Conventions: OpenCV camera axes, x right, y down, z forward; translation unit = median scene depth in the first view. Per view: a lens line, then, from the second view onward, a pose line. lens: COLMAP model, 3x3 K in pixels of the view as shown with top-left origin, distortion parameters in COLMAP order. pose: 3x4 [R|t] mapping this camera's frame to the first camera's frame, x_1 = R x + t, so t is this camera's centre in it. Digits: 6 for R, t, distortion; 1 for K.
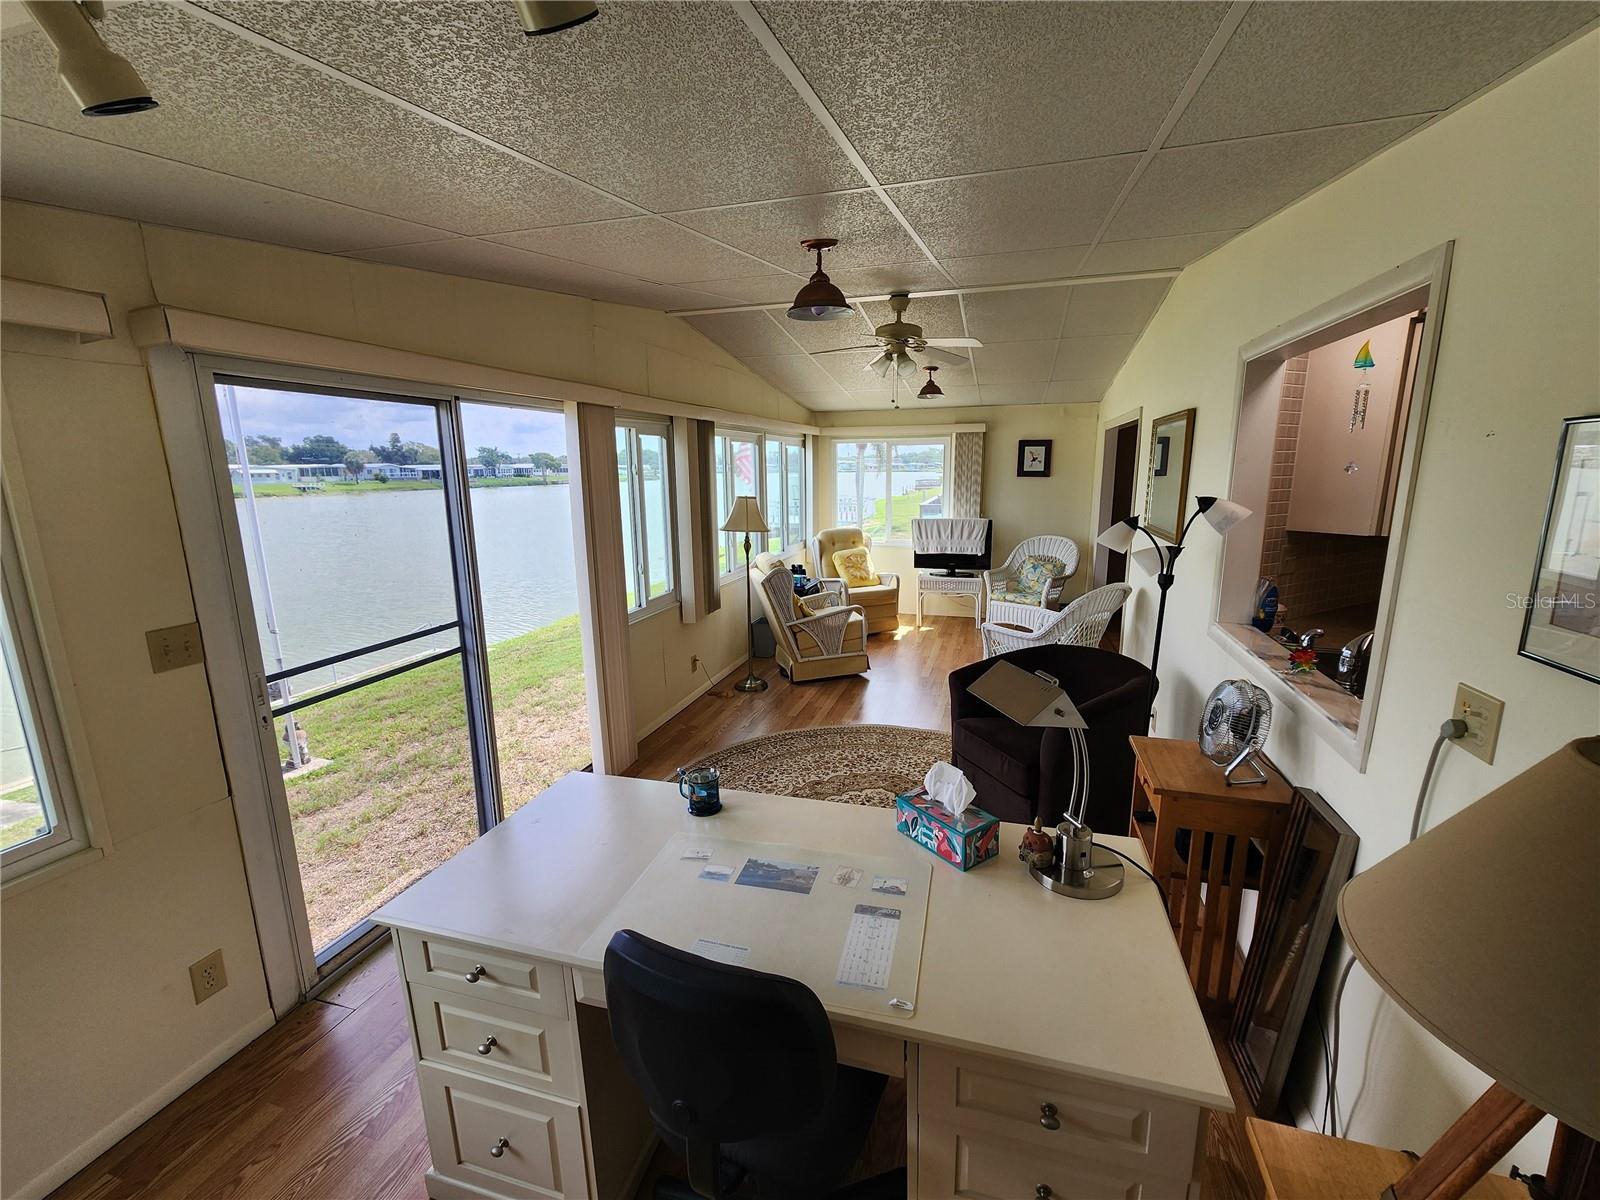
lens RADIAL K [[661.0, 0, 807.5], [0, 661.0, 594.7], [0, 0, 1]] dist [0.001962, 0.000787]
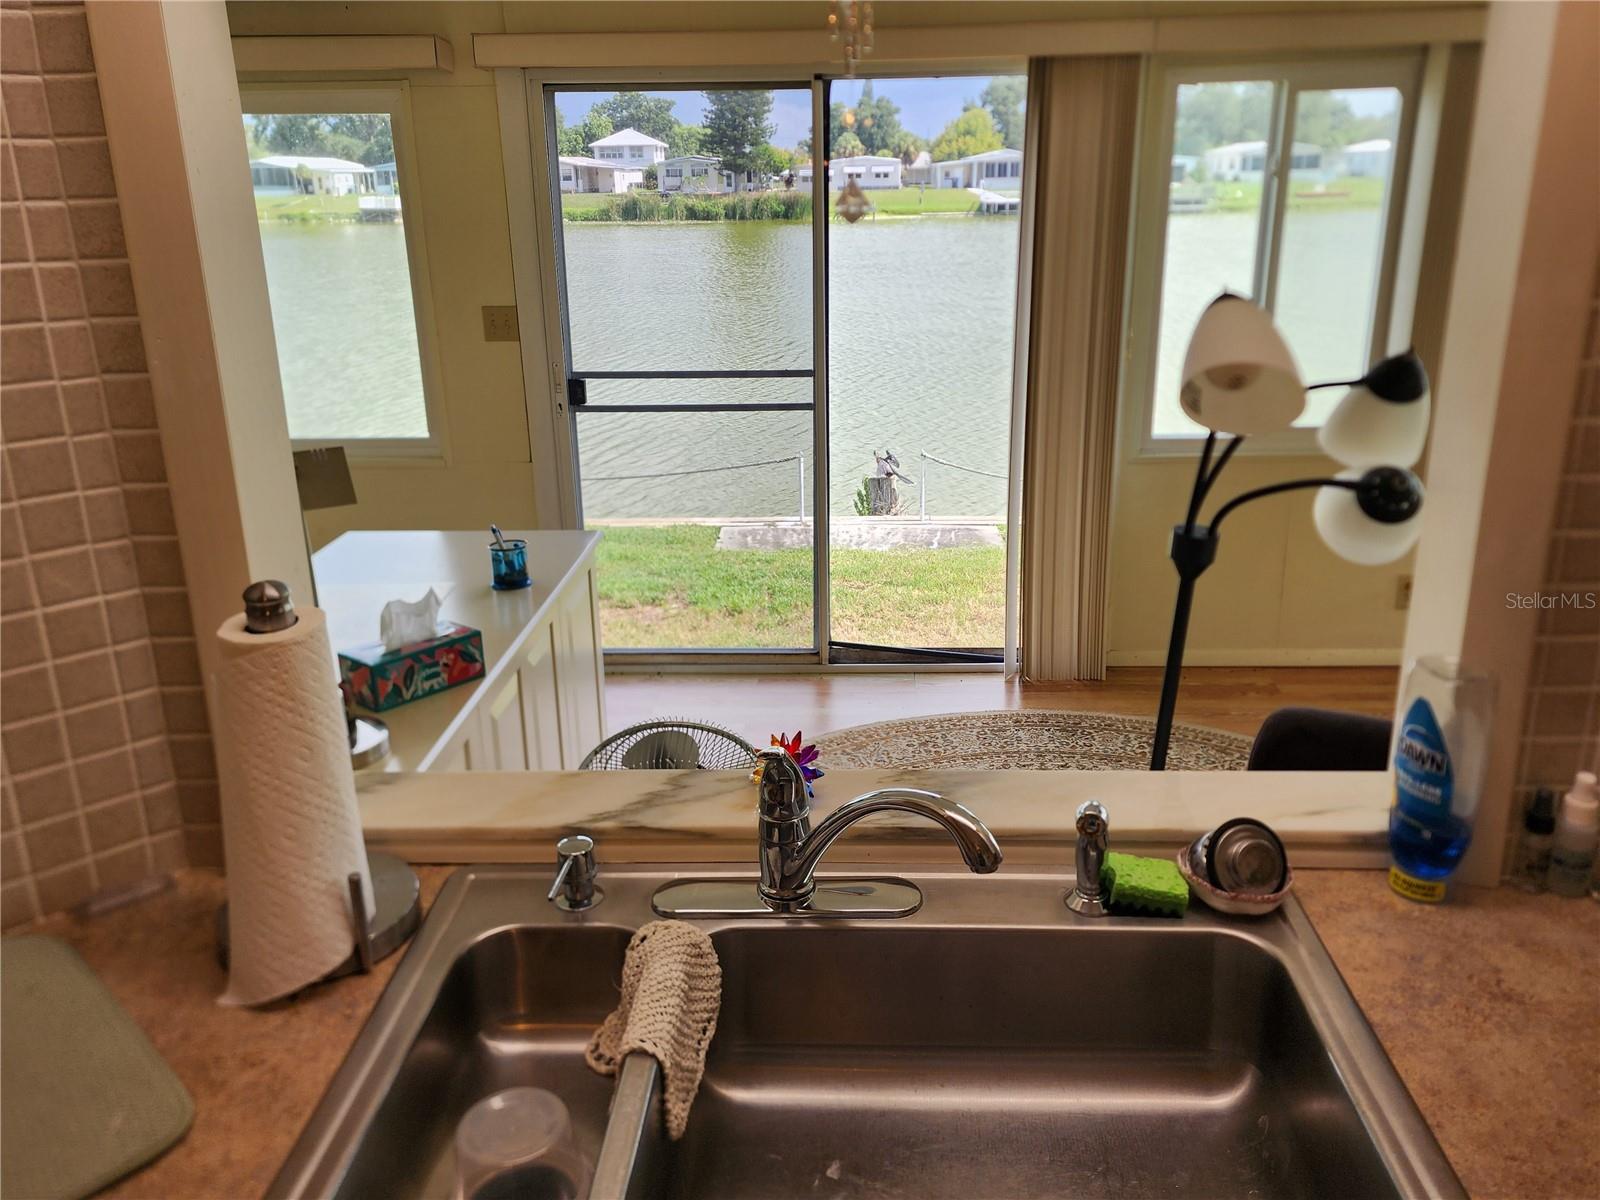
lens RADIAL K [[1256.9, 0, 813.0], [0, 1256.9, 591.7], [0, 0, 1]] dist [0.055736, -0.003927]
pose [[0.255013, 0.312594, -0.915016, 0.402871], [-0.174905, 0.945605, 0.274299, -0.052909], [0.950987, 0.090091, 0.295815, 0.240119]]
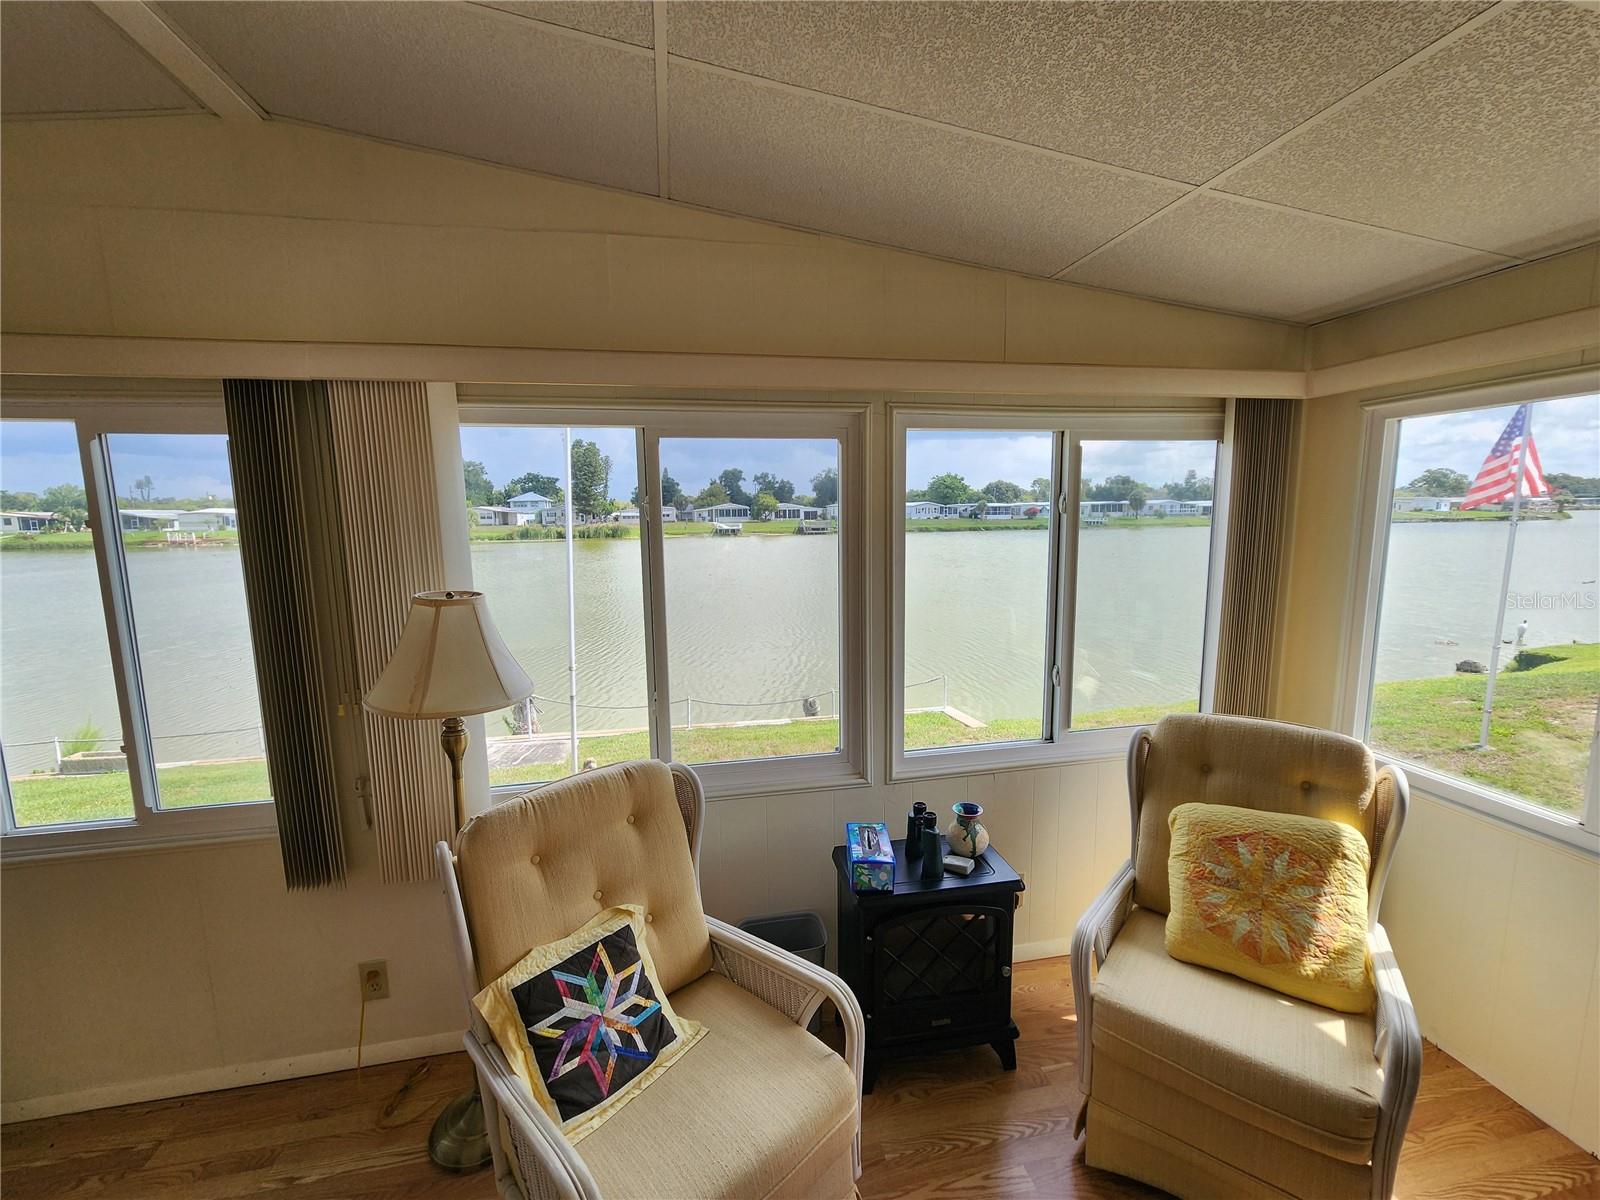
lens RADIAL K [[661.0, 0, 800.3], [0, 661.0, 606.8], [0, 0, 1]] dist [0.001962, 0.000787]
pose [[0.468827, 0.131307, -0.873476, 0.204771], [-0.161835, 0.984918, 0.061197, -0.140208], [0.868338, 0.112668, 0.483007, 0.729688]]
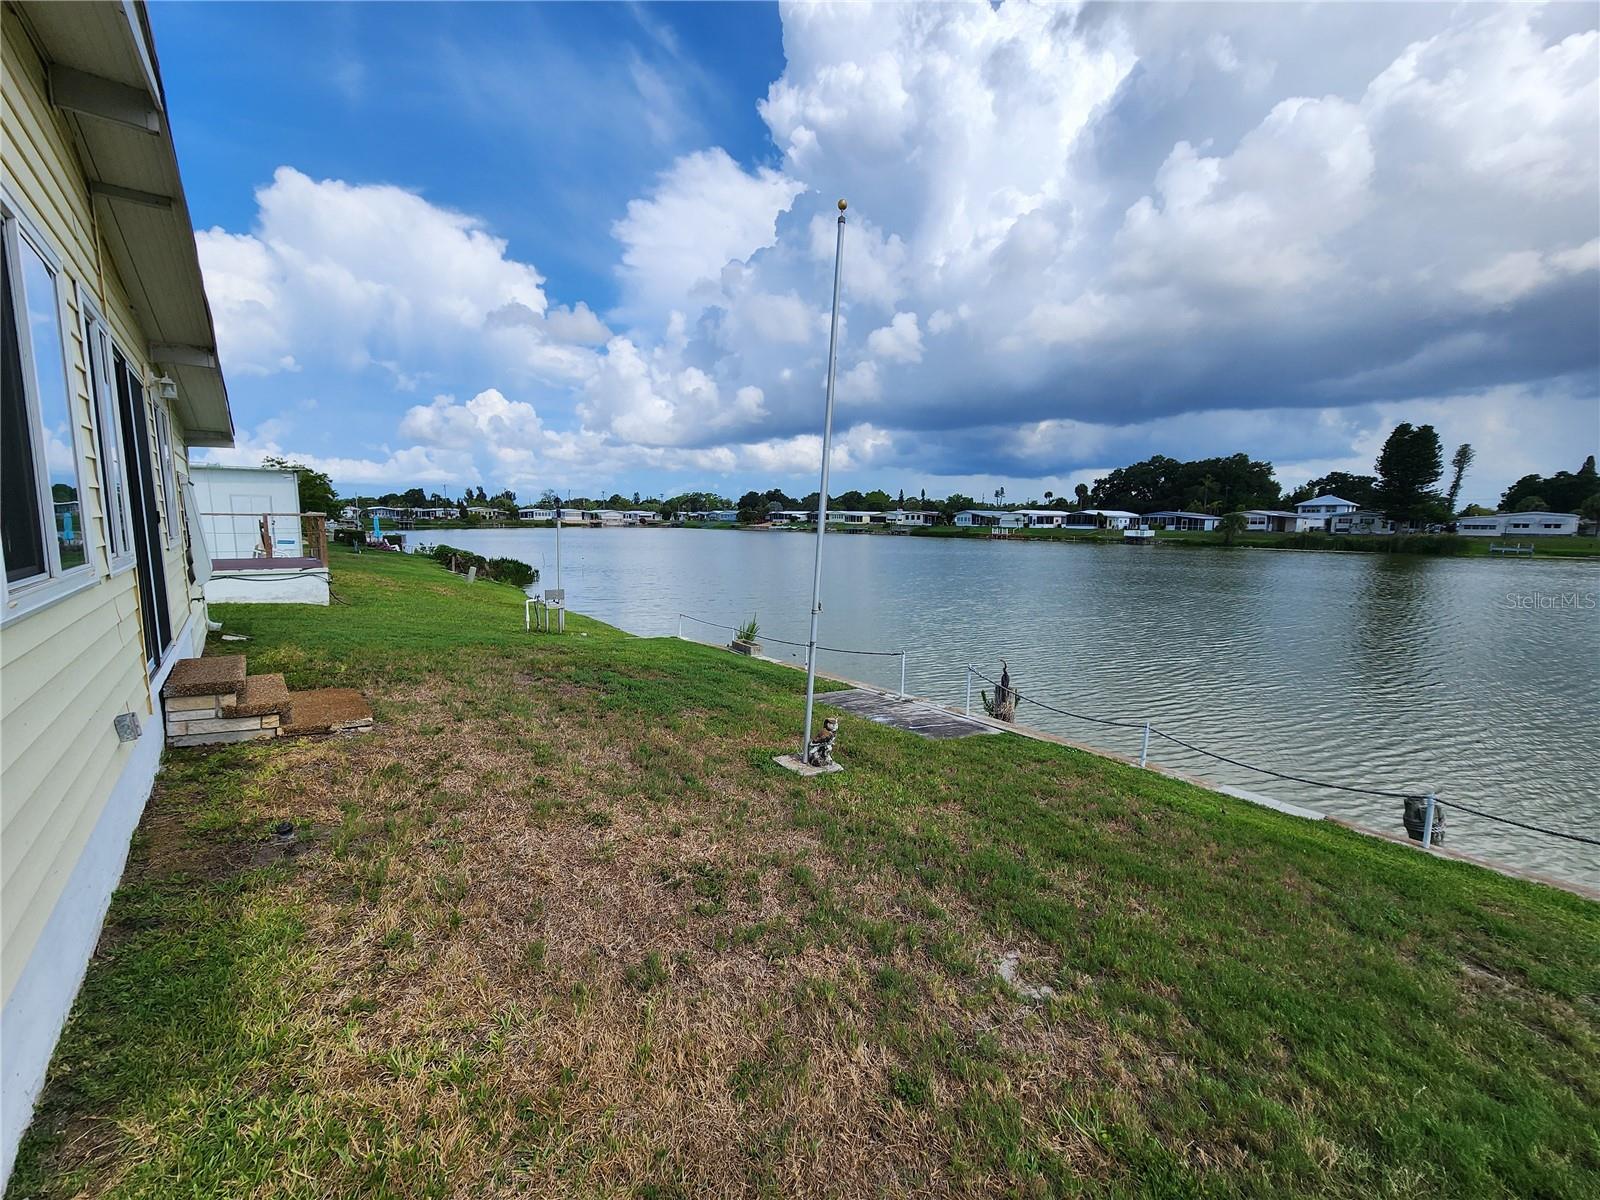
lens RADIAL K [[661.0, 0, 797.3], [0, 661.0, 605.6], [0, 0, 1]] dist [0.001962, 0.000787]
pose [[-0.553389, 0.113507, -0.825153, -0.035700], [-0.166071, 0.955744, 0.242846, -0.152898], [0.816199, 0.271422, -0.510048, 1.307295]]
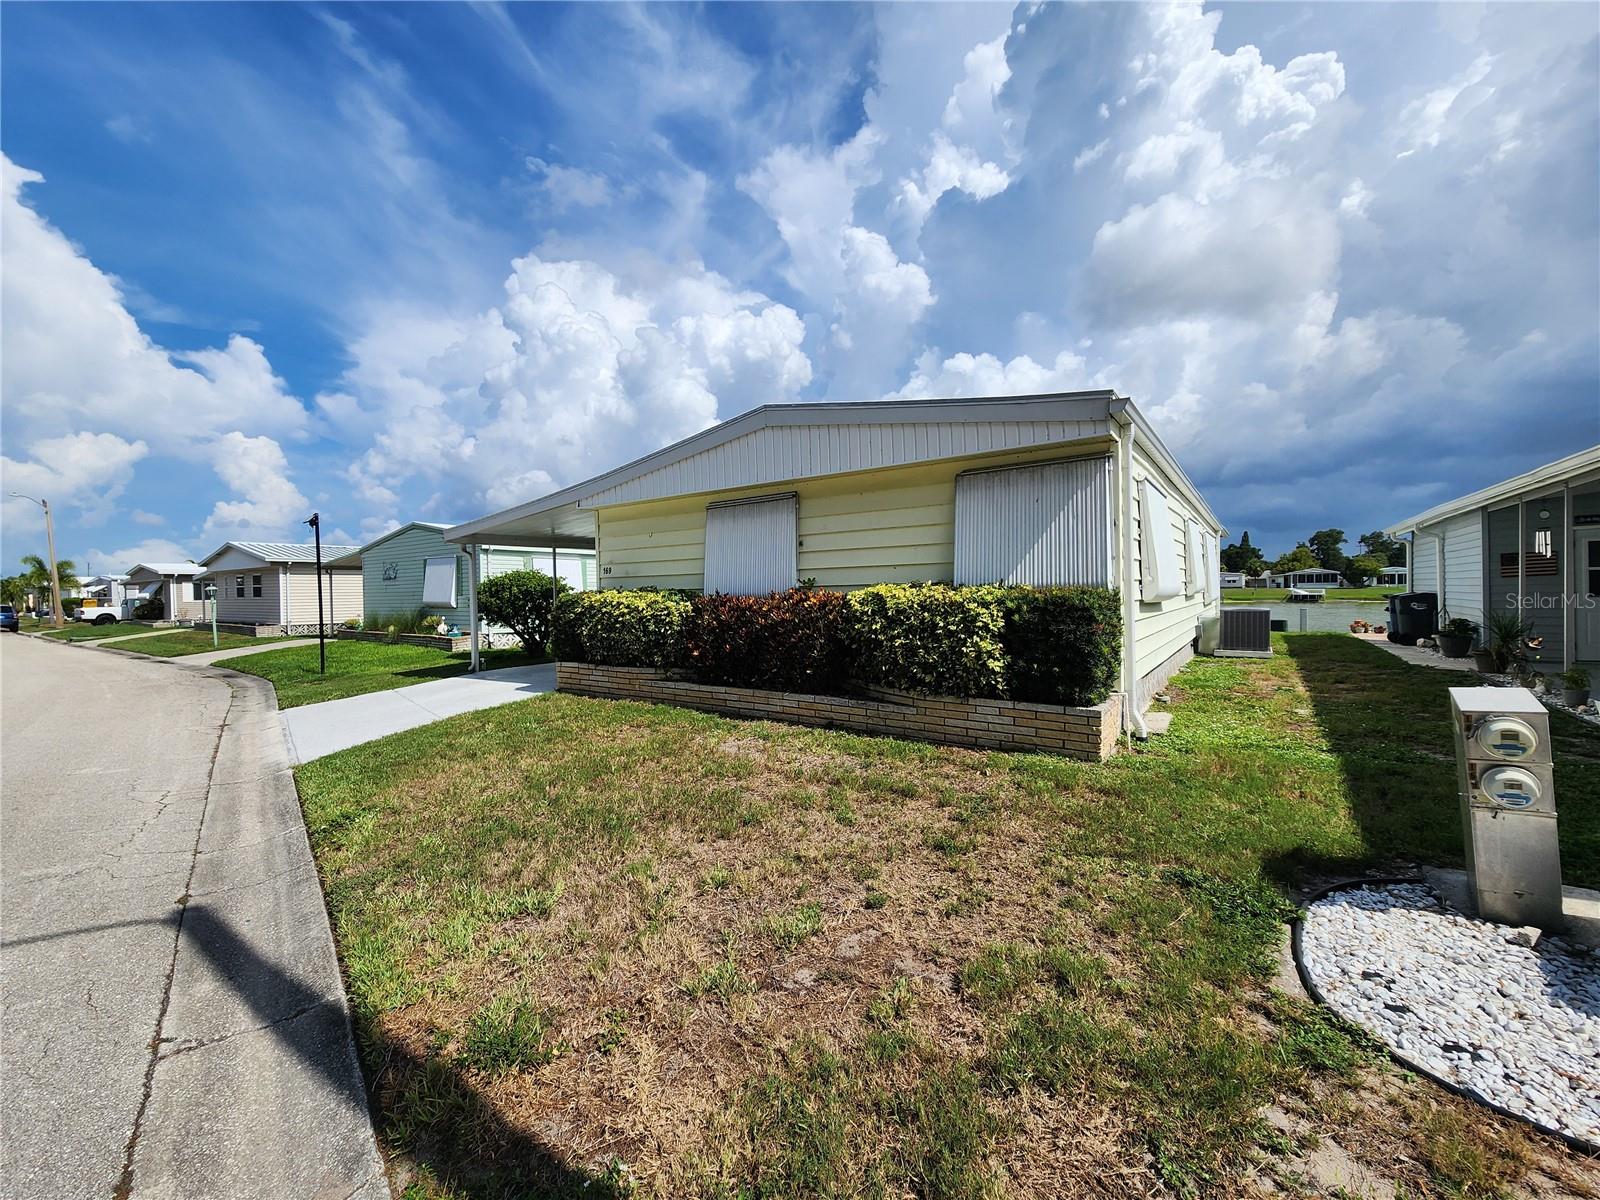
lens RADIAL K [[661.0, 0, 792.9], [0, 661.0, 593.0], [0, 0, 1]] dist [0.001962, 0.000787]
pose [[-0.310530, 0.021132, -0.950329, 3.340147], [-0.167064, 0.982978, 0.076448, 0.041867], [0.935768, 0.182505, -0.301713, 0.323456]]
